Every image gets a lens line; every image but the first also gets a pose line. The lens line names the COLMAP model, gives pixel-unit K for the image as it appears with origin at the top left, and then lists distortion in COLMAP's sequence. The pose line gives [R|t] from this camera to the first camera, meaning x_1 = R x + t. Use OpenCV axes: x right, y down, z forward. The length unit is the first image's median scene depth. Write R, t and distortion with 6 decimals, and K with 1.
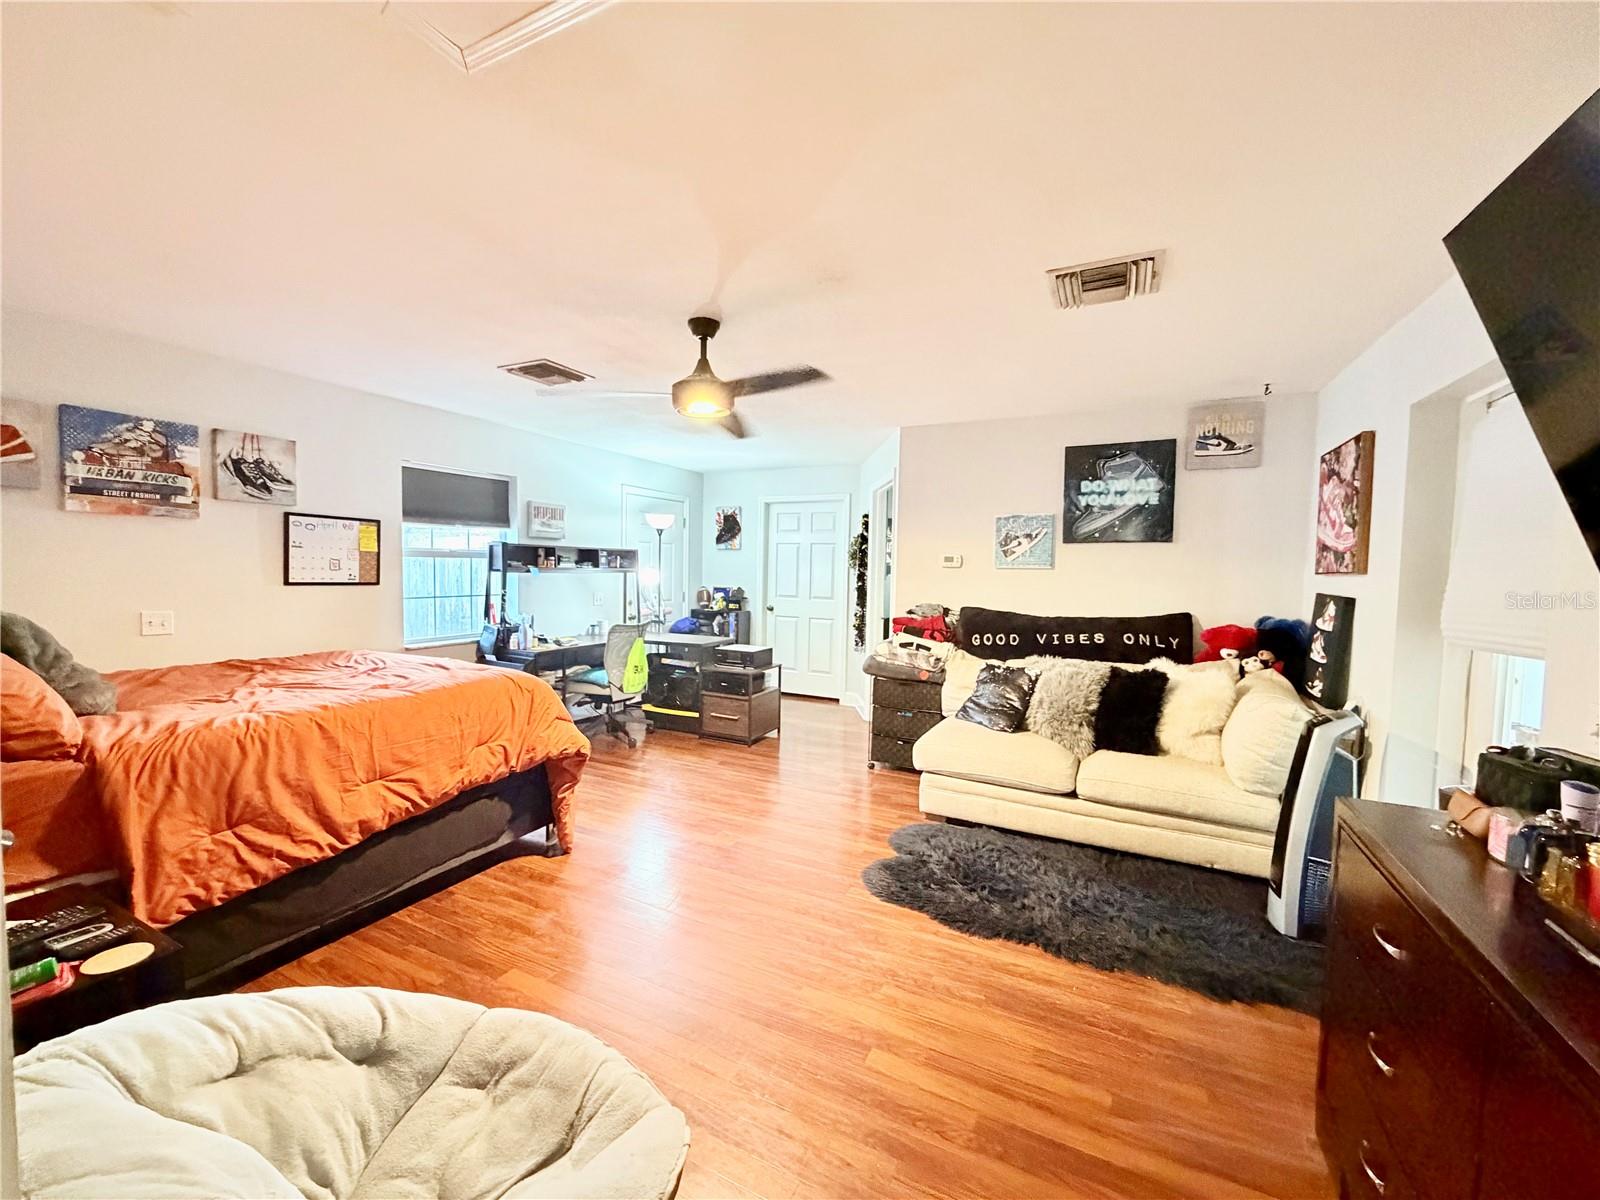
lens RADIAL K [[639.3, 0, 794.6], [0, 639.3, 600.5], [0, 0, 1]] dist [0.002407, -0.000766]
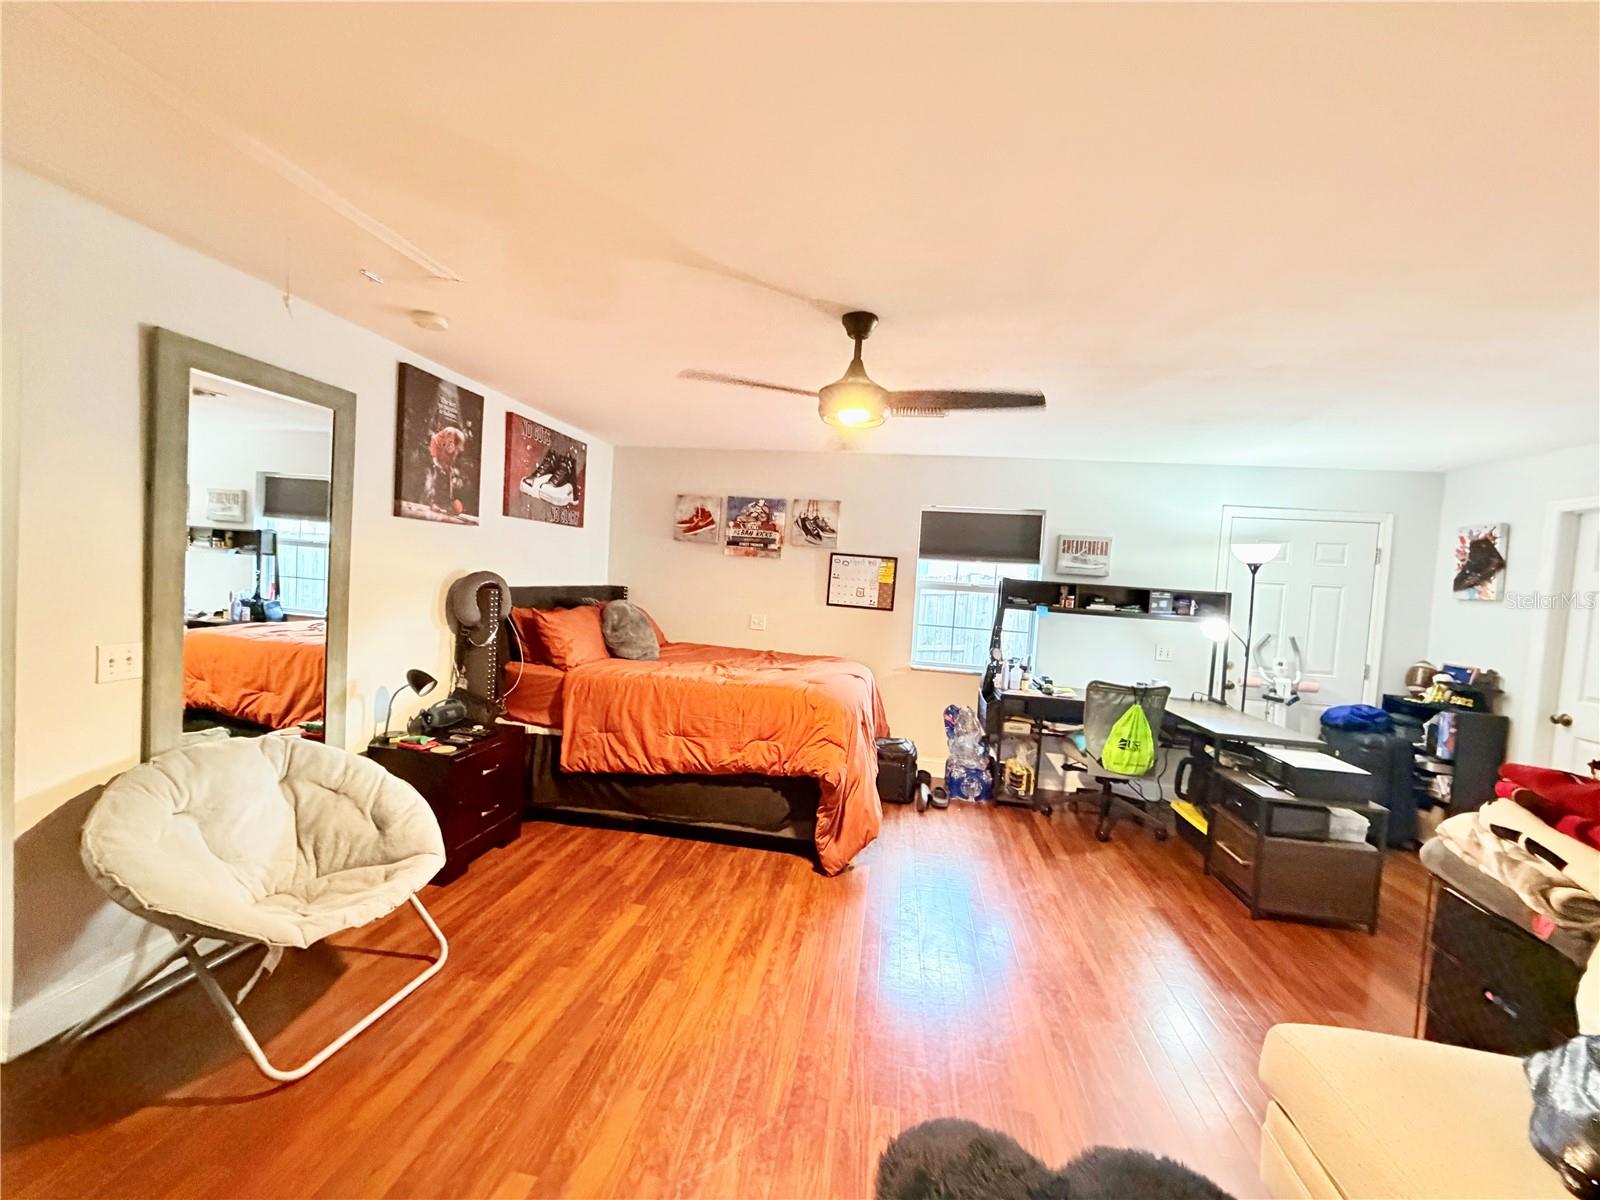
lens RADIAL K [[639.3, 0, 796.0], [0, 639.3, 598.4], [0, 0, 1]] dist [0.002407, -0.000766]
pose [[0.297650, 0.036733, -0.953968, 0.480569], [-0.109078, 0.994024, 0.004242, -0.035529], [0.948423, 0.102794, 0.299878, 0.493786]]
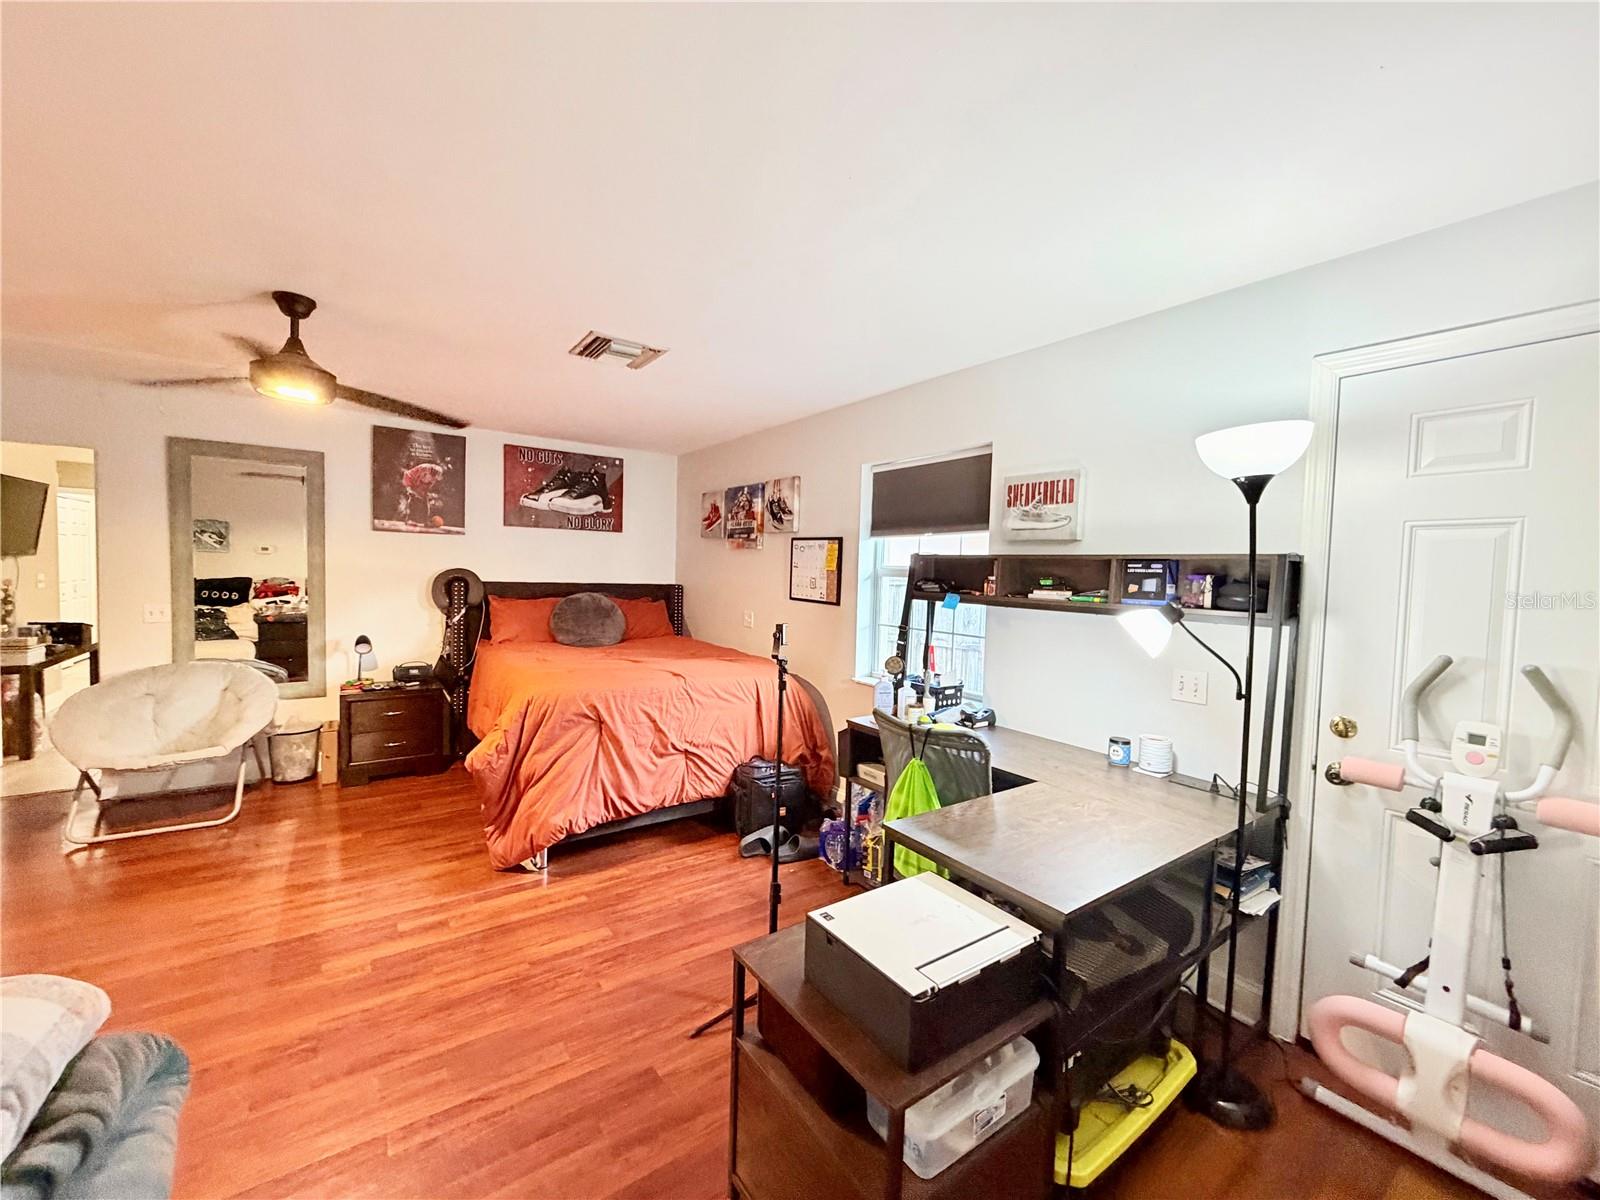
lens RADIAL K [[639.3, 0, 798.9], [0, 639.3, 602.1], [0, 0, 1]] dist [0.002407, -0.000766]
pose [[-0.471499, 0.010857, -0.881800, 0.228888], [-0.086658, 0.994514, 0.058581, -0.085743], [0.877598, 0.104036, -0.467972, 1.490160]]
